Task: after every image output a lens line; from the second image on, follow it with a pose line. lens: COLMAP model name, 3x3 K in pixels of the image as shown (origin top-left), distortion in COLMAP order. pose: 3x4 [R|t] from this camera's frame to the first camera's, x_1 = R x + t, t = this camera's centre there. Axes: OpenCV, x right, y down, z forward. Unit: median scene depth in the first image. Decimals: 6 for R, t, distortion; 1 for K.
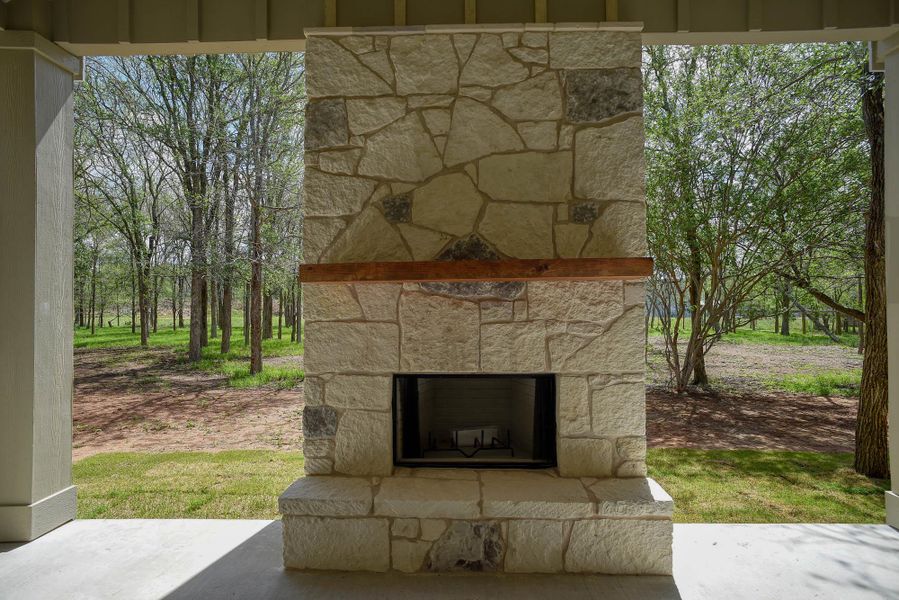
lens RADIAL K [[569.2, 0, 449.5], [0, 569.2, 300.0], [0, 0, 1]] dist [-0.002917, -0.002787]
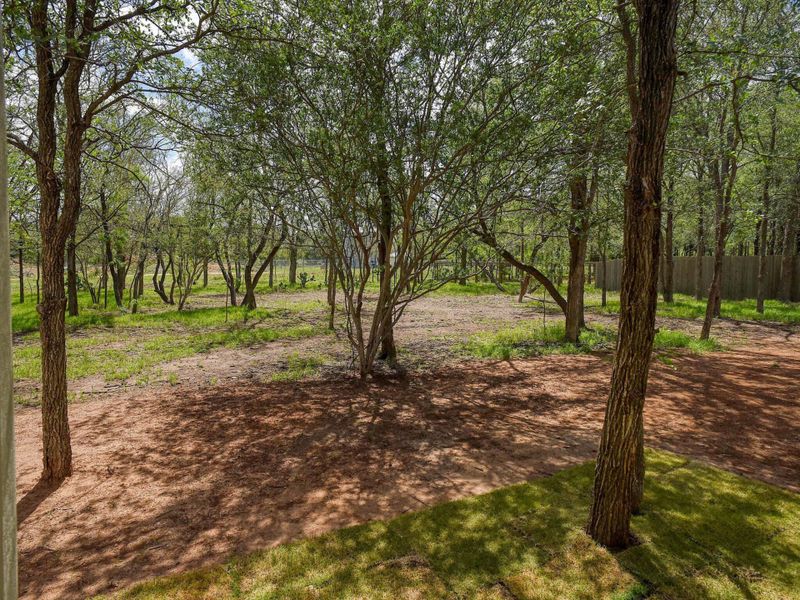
lens RADIAL K [[472.4, 0, 395.1], [0, 472.4, 299.4], [0, 0, 1]] dist [-0.008056, -0.000068]
pose [[0.915368, -0.024459, 0.401875, 0.178404], [-0.023399, 0.993234, 0.113746, -0.020094], [-0.401938, -0.113523, 0.908603, 0.382879]]
